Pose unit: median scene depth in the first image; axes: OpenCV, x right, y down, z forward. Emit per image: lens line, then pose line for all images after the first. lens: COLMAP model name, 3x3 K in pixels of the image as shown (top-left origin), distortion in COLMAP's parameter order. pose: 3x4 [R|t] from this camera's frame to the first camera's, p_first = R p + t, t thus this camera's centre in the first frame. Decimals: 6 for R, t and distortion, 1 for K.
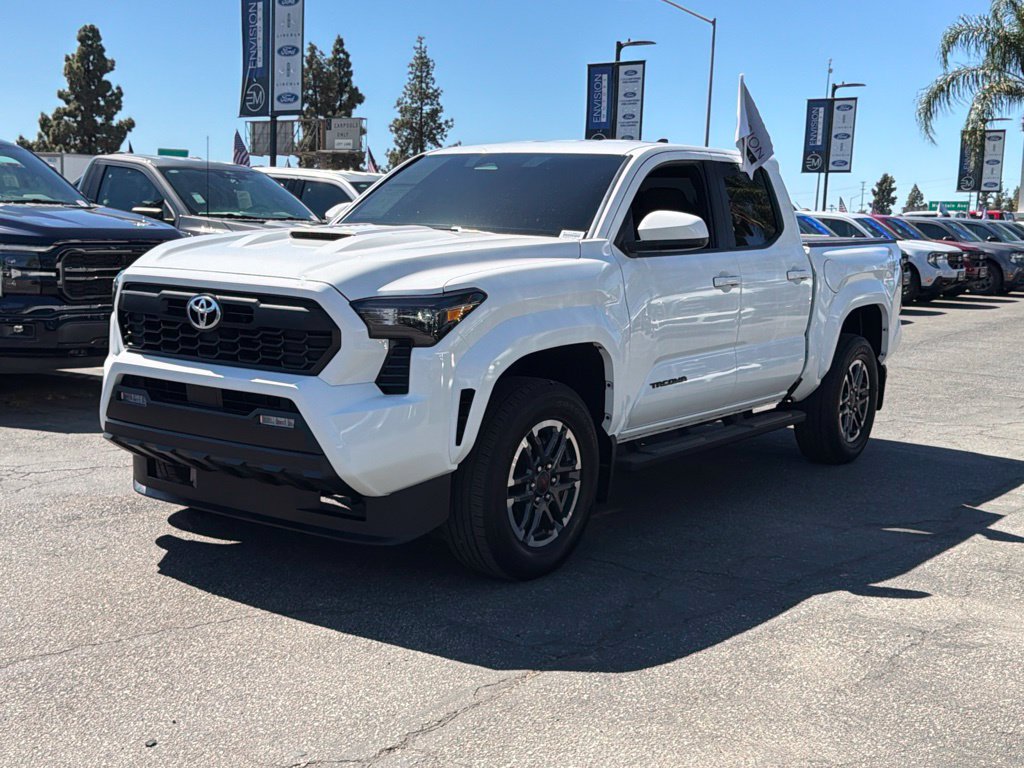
lens RADIAL K [[1321.0, 0, 503.0], [0, 1321.0, 391.5], [0, 0, 1]] dist [0.133415, 0.000000]
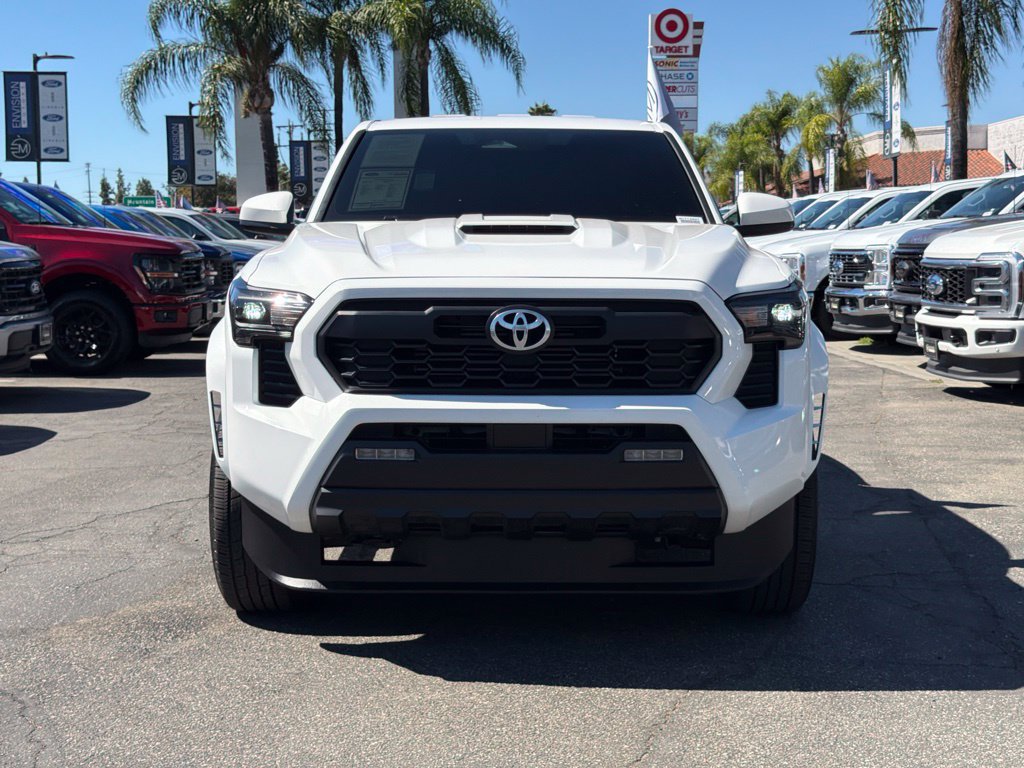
lens RADIAL K [[1590.0, 0, 507.3], [0, 1590.0, 380.3], [0, 0, 1]] dist [0.146826, 0.000000]
pose [[0.809776, -0.084327, 0.580648, -0.681078], [0.101025, 0.994877, 0.003595, -0.030106], [-0.577977, 0.055749, 0.814147, 0.221080]]
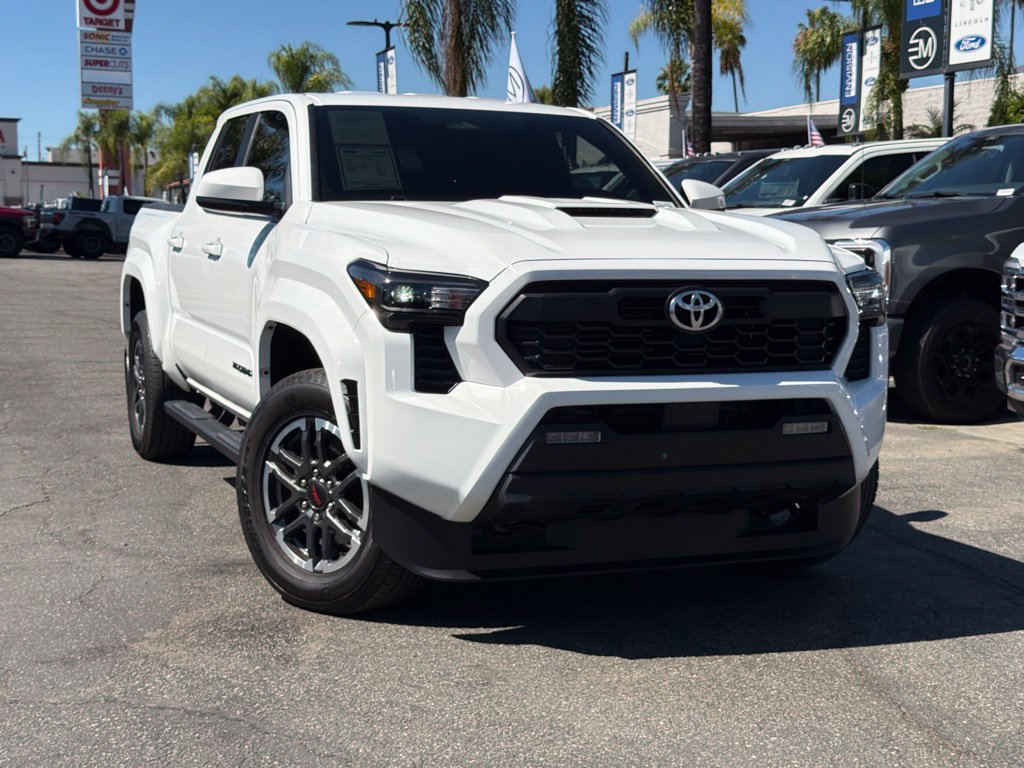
lens RADIAL K [[1590.0, 0, 518.2], [0, 1590.0, 393.2], [0, 0, 1]] dist [0.146826, 0.000000]
pose [[0.519758, -0.115191, 0.846512, -0.960451], [0.114833, 0.991296, 0.064386, -0.073896], [-0.846560, 0.063742, 0.528462, 0.521360]]
